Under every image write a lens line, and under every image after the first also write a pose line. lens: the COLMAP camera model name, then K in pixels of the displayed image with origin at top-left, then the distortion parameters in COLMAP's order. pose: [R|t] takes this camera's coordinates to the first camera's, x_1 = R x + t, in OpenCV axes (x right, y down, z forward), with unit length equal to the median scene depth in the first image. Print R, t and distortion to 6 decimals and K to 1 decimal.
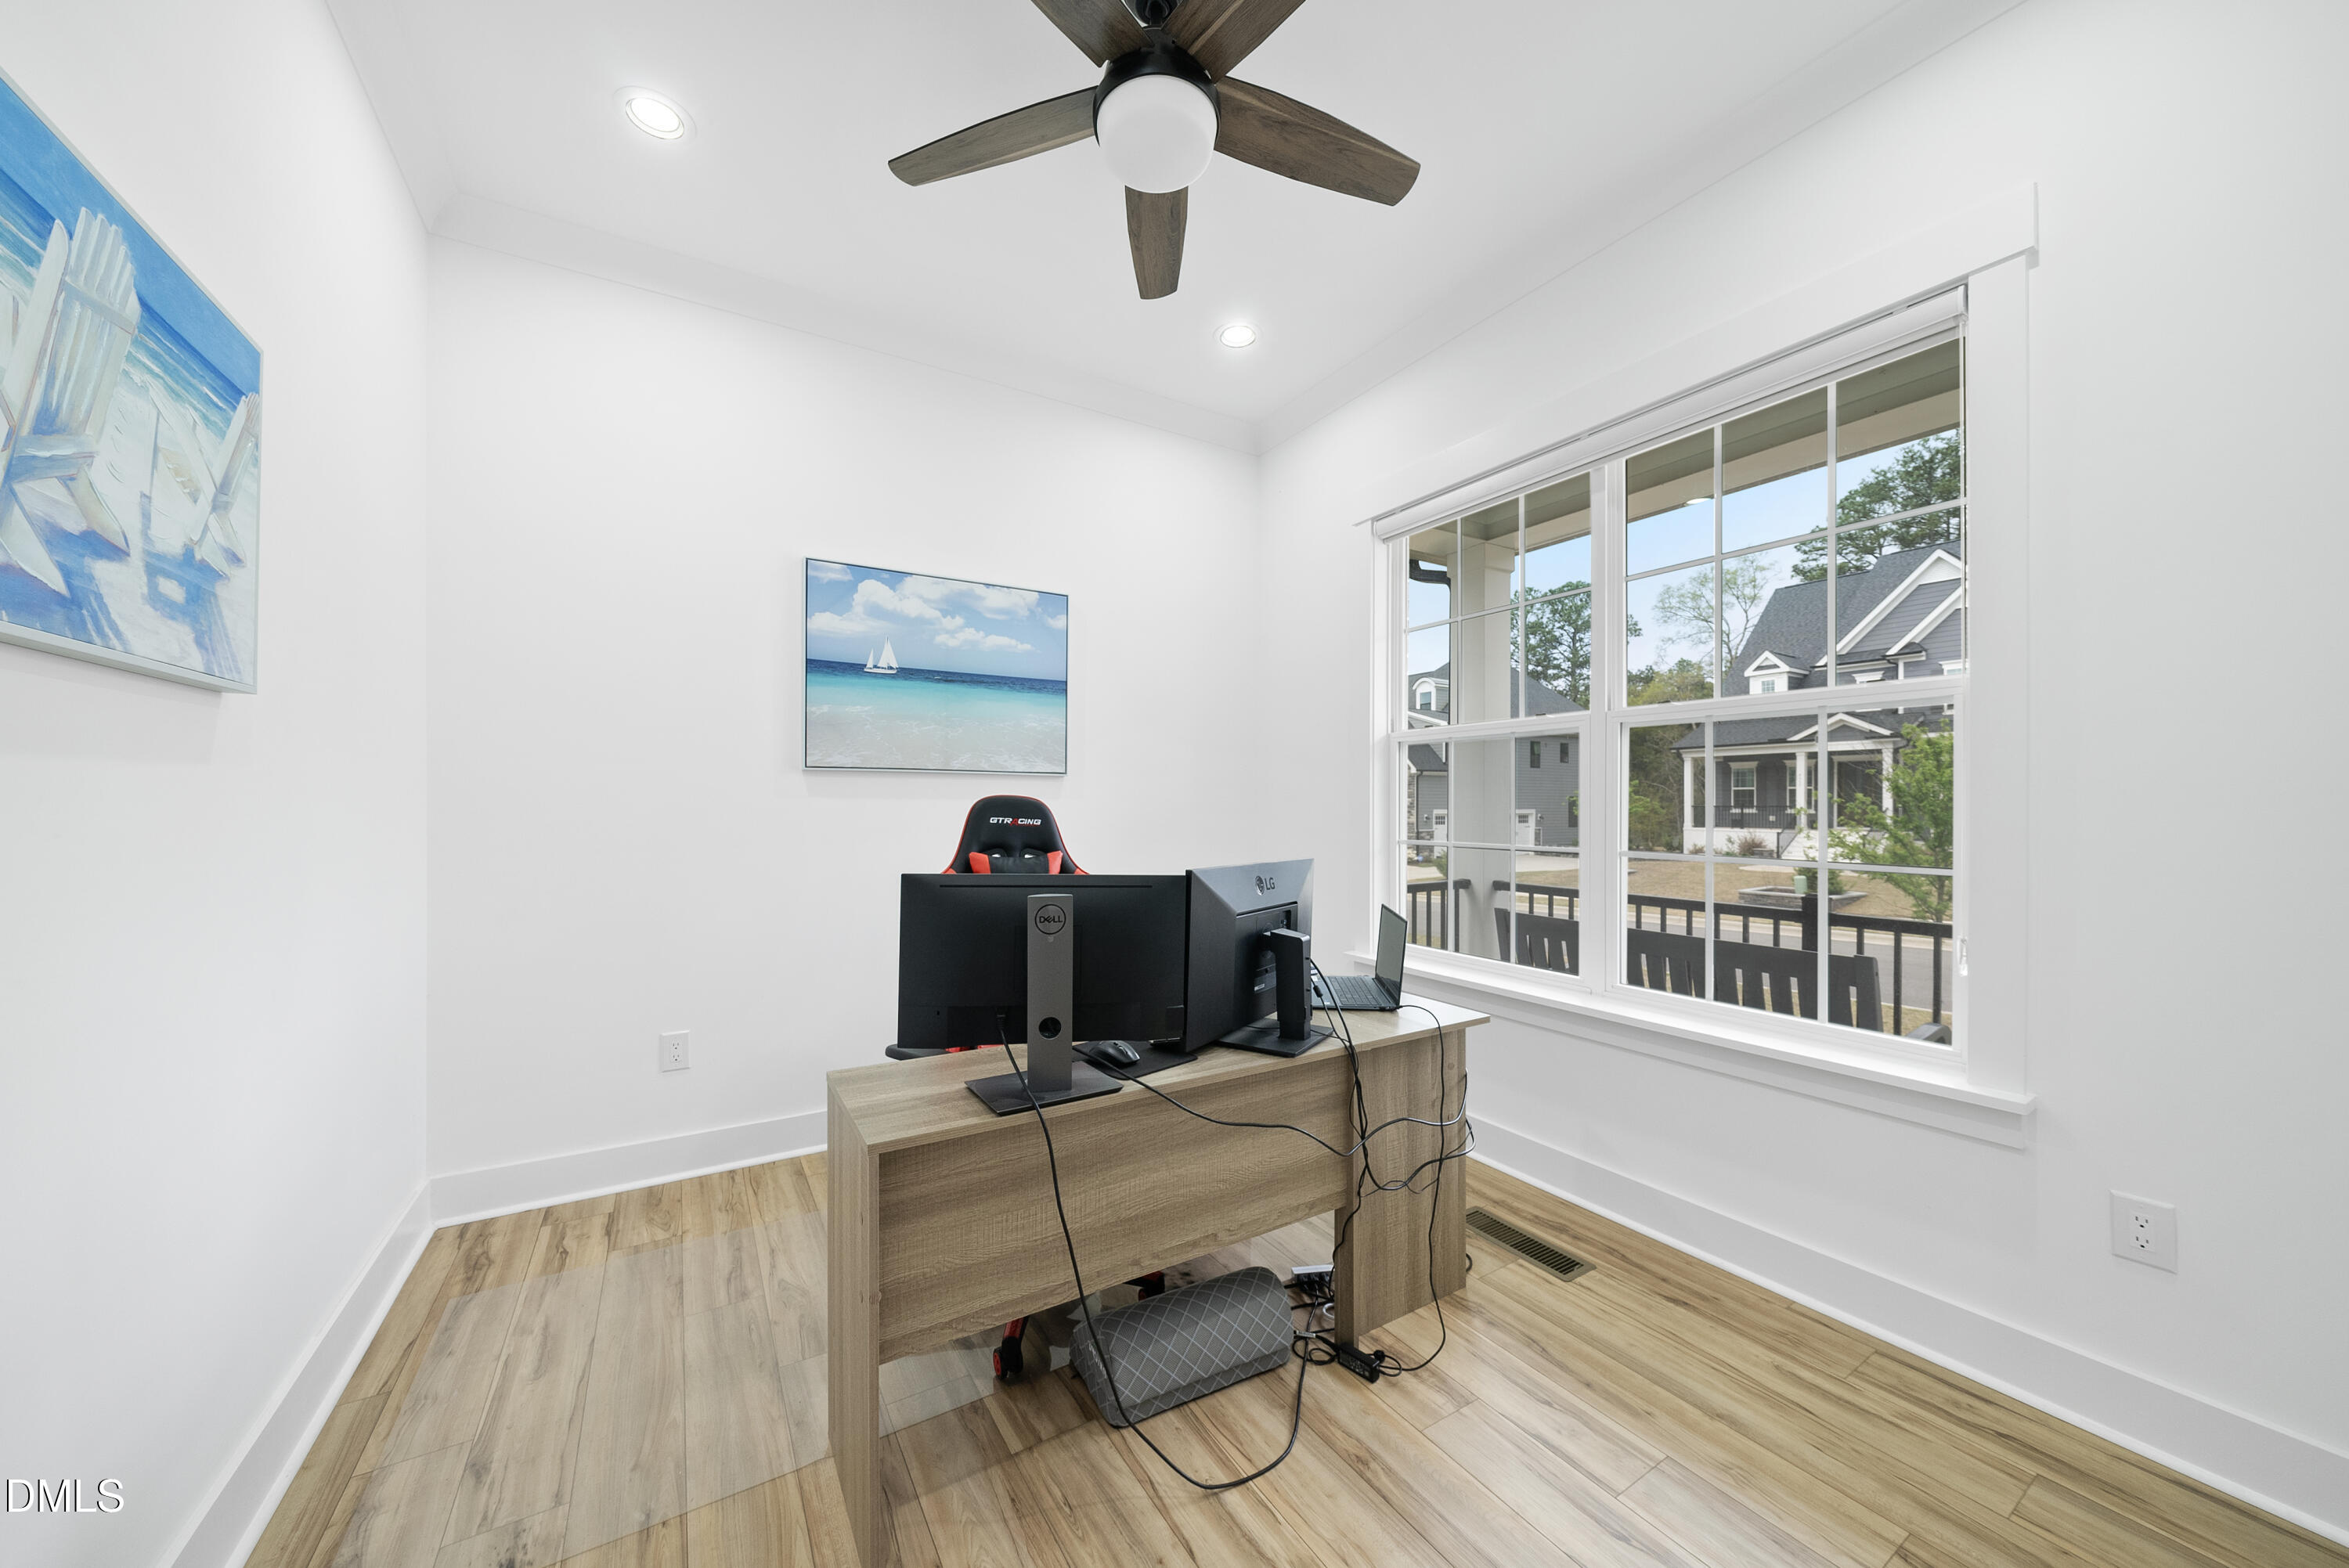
lens RADIAL K [[814.7, 0, 1165.2], [0, 814.7, 799.0], [0, 0, 1]] dist [-0.008343, 0.000001]
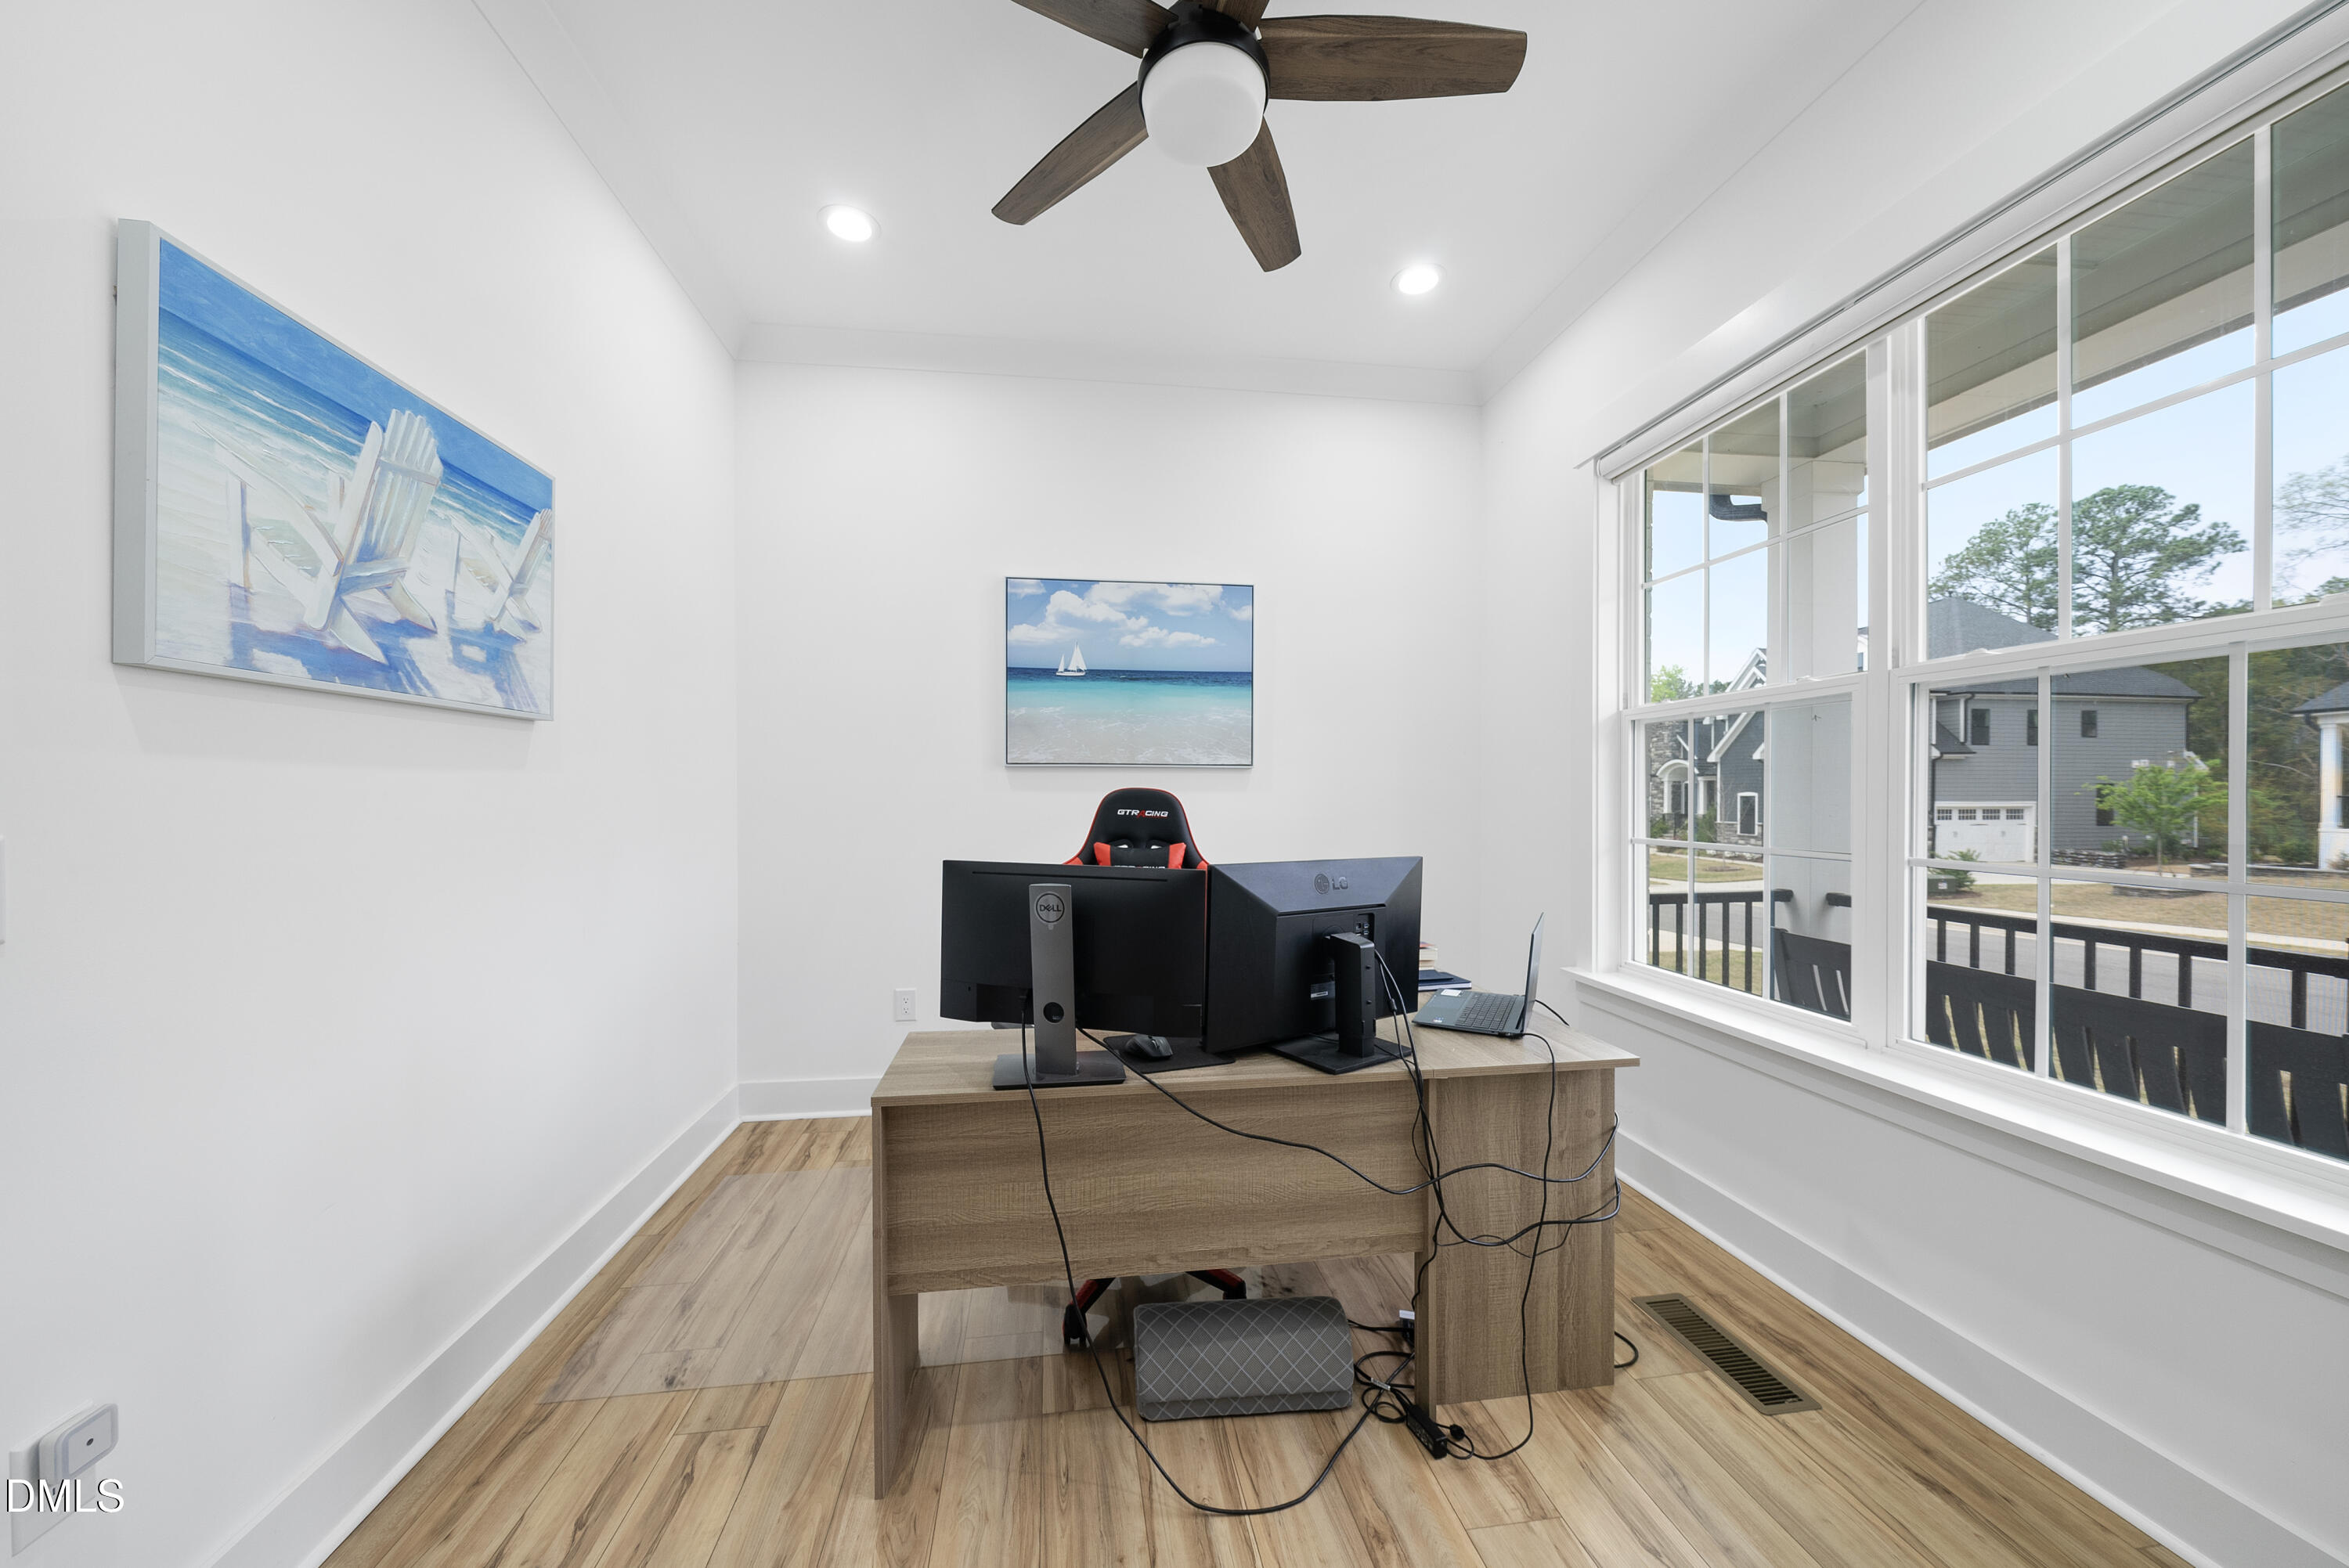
lens RADIAL K [[814.7, 0, 1162.0], [0, 814.7, 795.4], [0, 0, 1]] dist [-0.008343, 0.000001]
pose [[0.917744, -0.003210, -0.397159, 0.288513], [0.005359, 0.999976, 0.004300, 0.000569], [0.397136, -0.006074, 0.917740, 0.076124]]
